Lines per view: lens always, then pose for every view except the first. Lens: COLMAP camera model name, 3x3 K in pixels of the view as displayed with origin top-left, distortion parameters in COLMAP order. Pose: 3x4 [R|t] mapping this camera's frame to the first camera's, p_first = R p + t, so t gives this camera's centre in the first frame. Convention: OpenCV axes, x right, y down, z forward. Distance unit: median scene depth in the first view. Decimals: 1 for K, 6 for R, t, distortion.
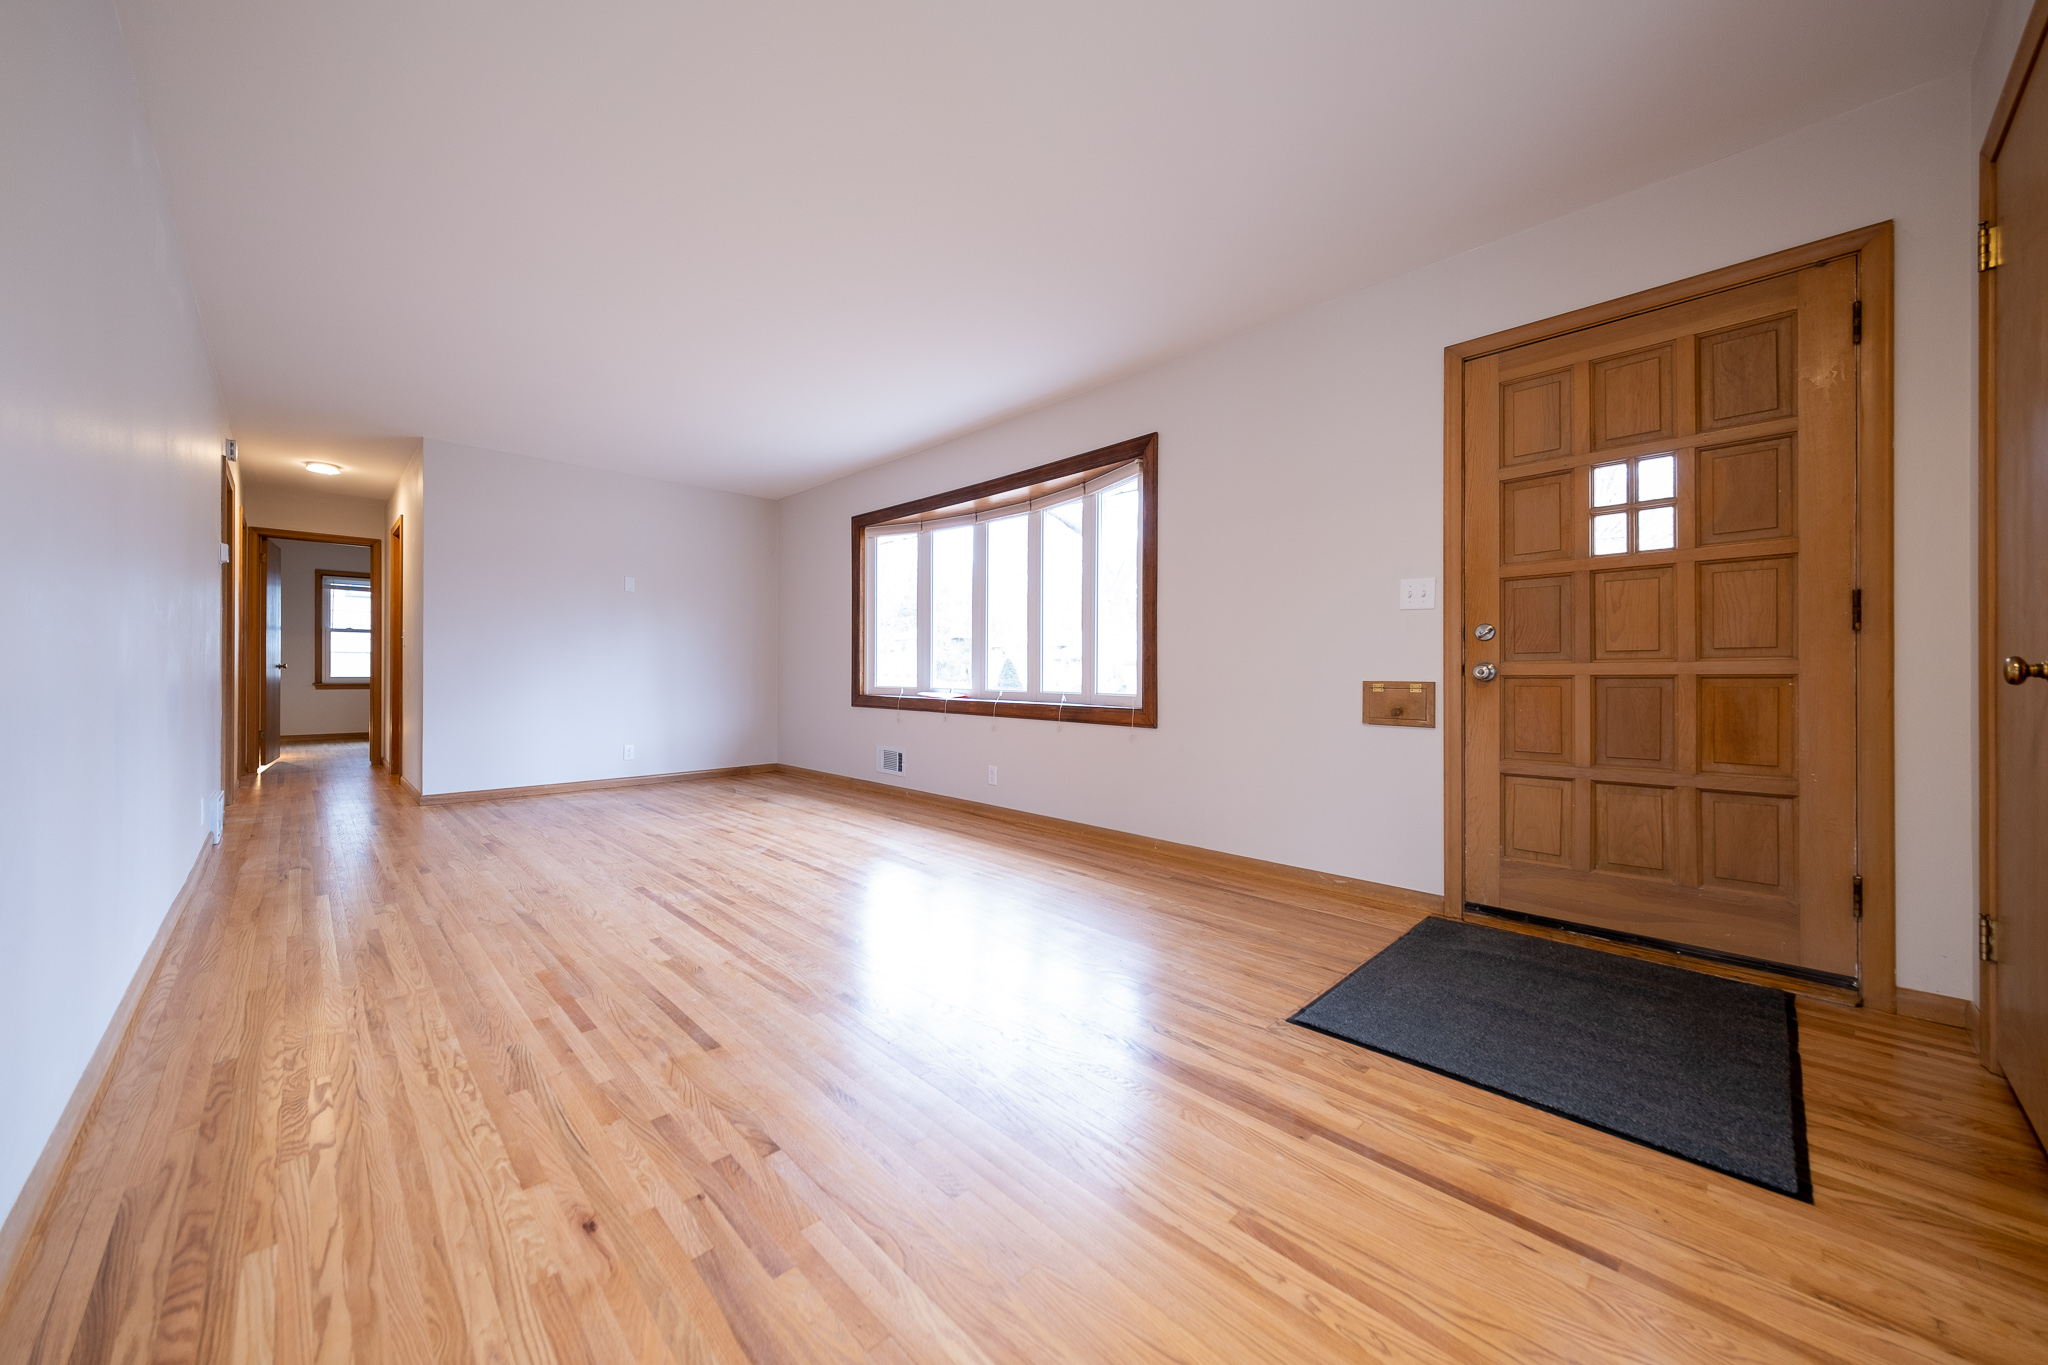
lens RADIAL K [[749.0, 0, 987.3], [0, 749.0, 678.7], [0, 0, 1]] dist [0.011825, -0.001096]
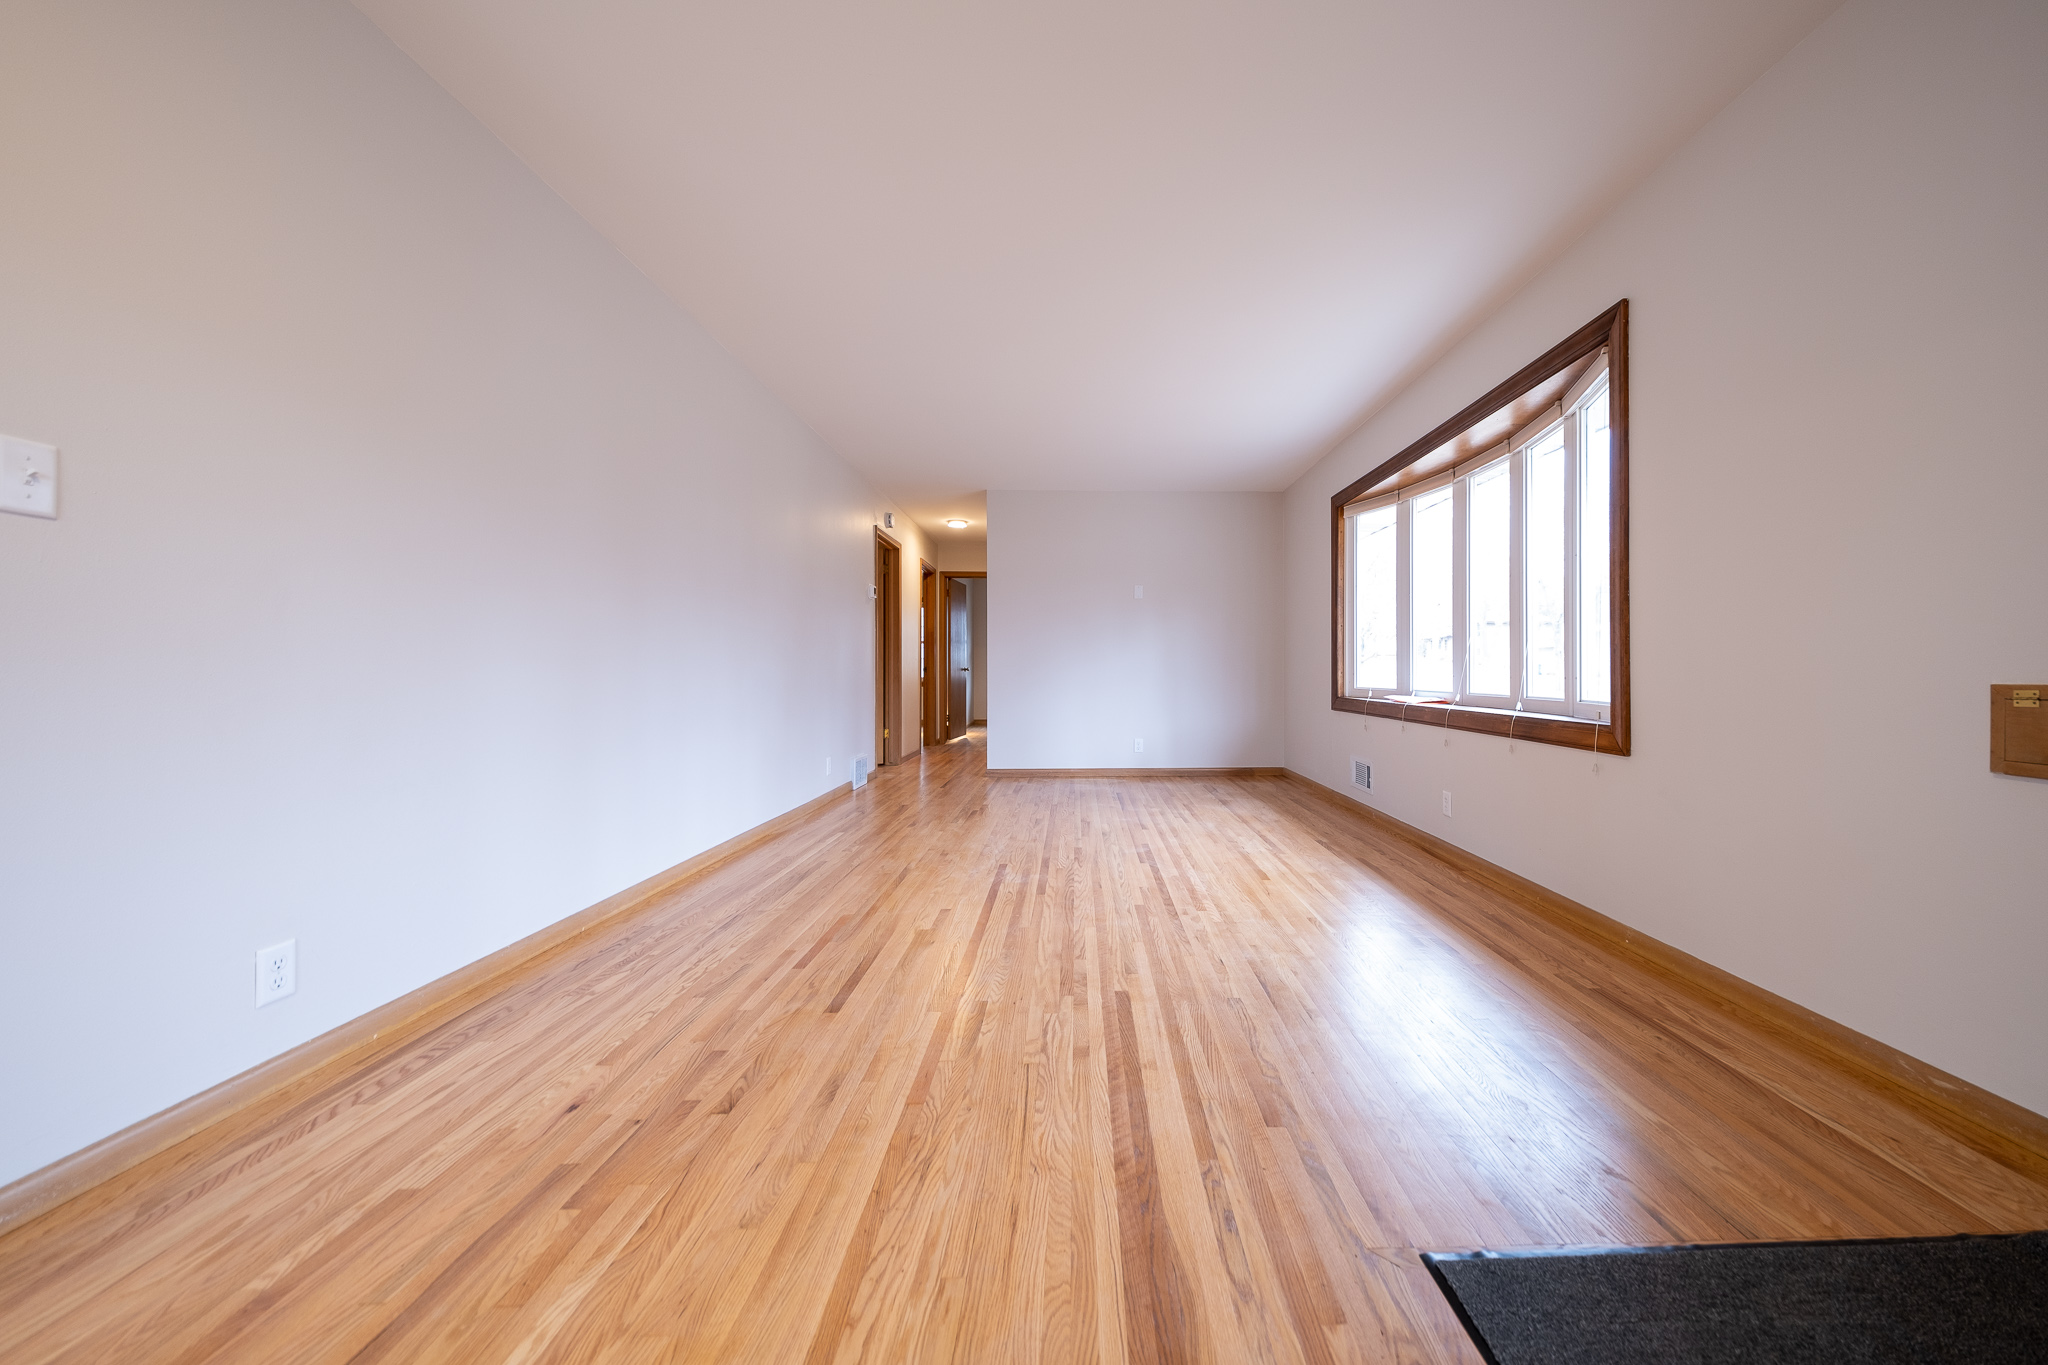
lens RADIAL K [[749.0, 0, 1038.8], [0, 749.0, 686.2], [0, 0, 1]] dist [0.011825, -0.001096]
pose [[0.752430, 0.009091, -0.658610, 0.304475], [-0.002668, 0.999939, 0.010754, -0.000338], [0.658667, -0.006335, 0.752408, 0.192419]]
